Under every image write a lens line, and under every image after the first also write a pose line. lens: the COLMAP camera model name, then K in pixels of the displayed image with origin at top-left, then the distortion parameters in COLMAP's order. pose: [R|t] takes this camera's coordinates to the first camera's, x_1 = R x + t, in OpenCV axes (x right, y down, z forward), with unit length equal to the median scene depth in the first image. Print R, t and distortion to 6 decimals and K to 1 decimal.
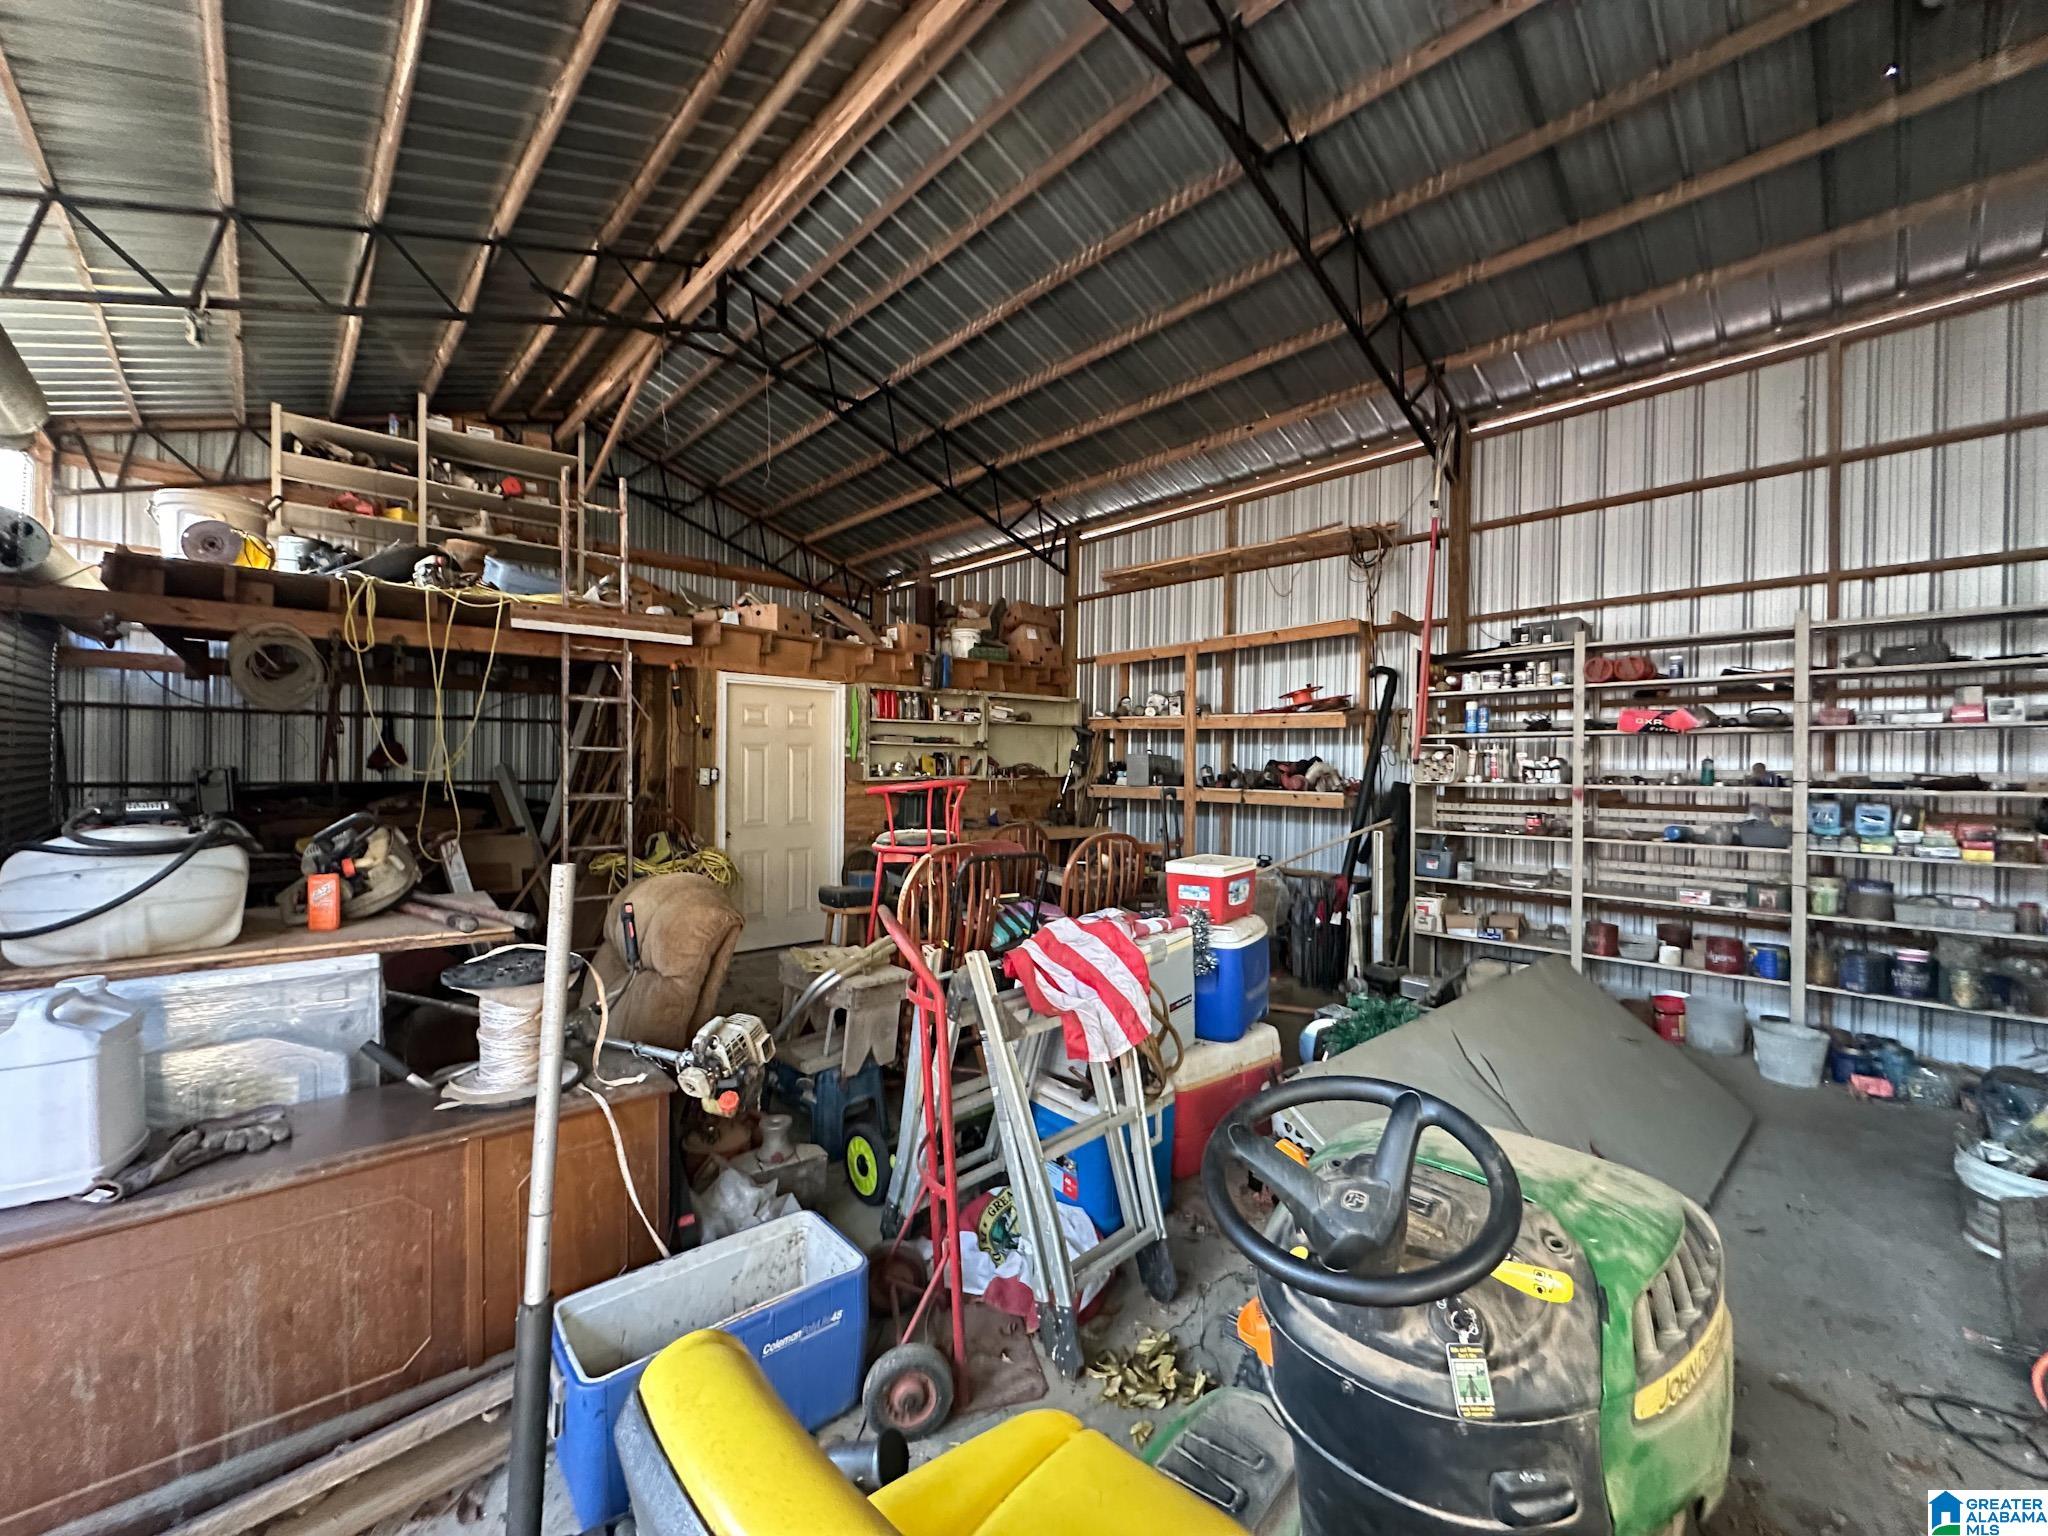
lens RADIAL K [[818.2, 0, 1020.5], [0, 818.2, 768.7], [0, 0, 1]] dist [-0.003784, 0.000954]
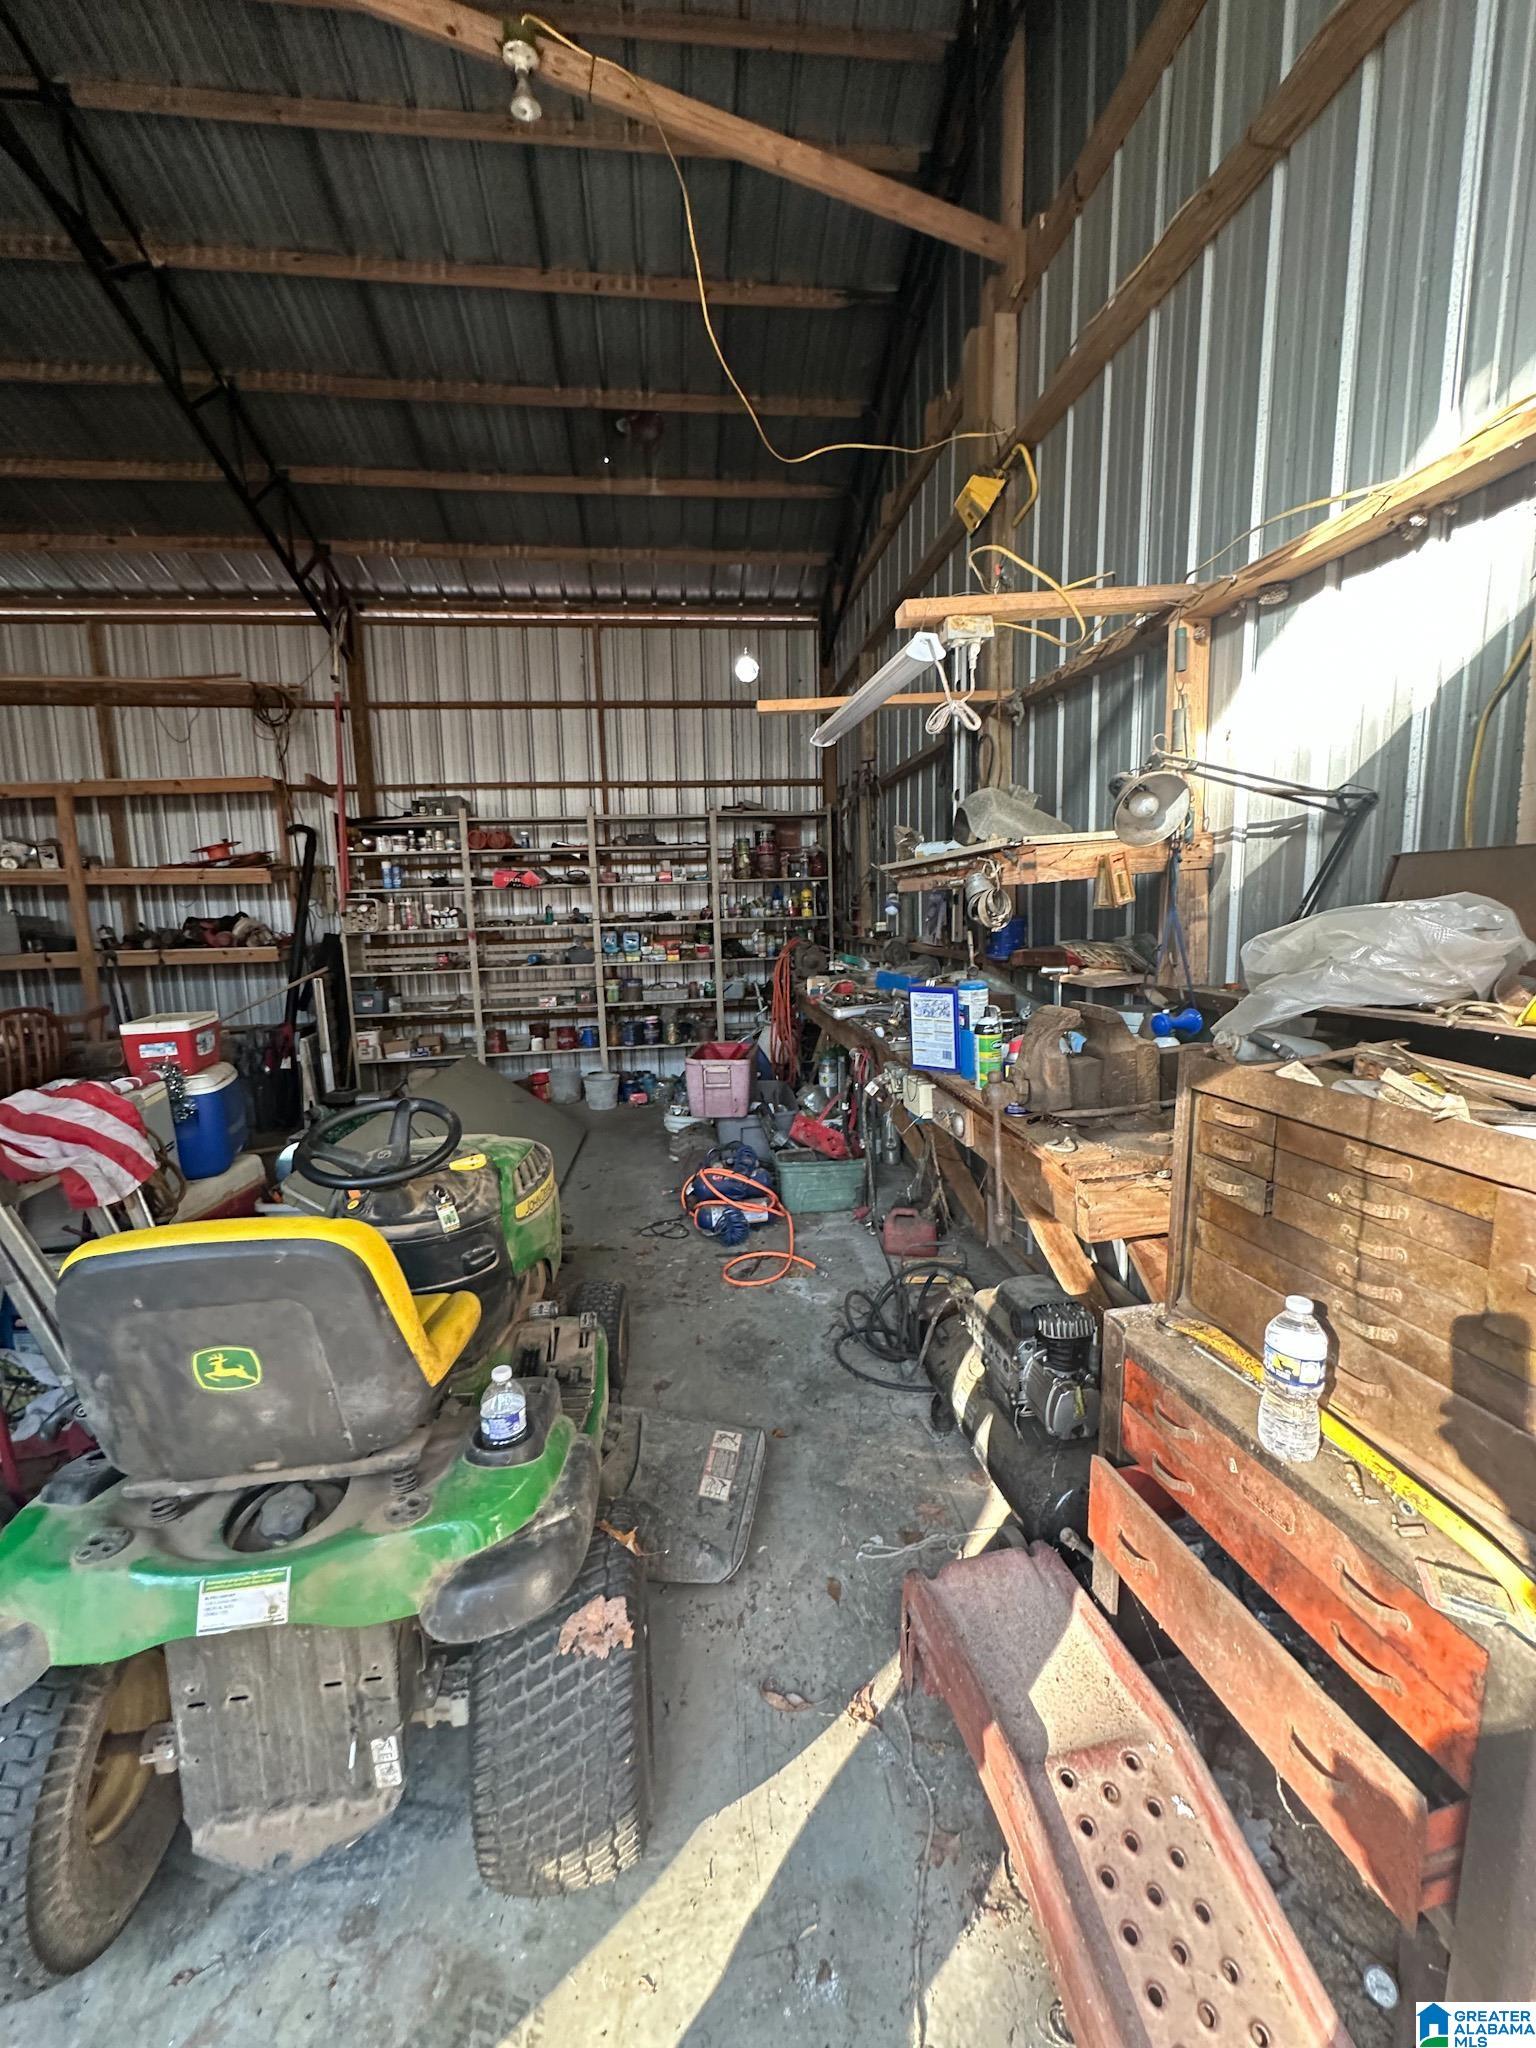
lens RADIAL K [[818.2, 0, 766.8], [0, 818.2, 1021.3], [0, 0, 1]] dist [-0.003784, 0.000954]
pose [[0.586773, -0.138663, 0.797791, -0.104889], [0.037250, 0.988808, 0.144465, -0.004264], [-0.808894, -0.055050, 0.585371, -0.158304]]
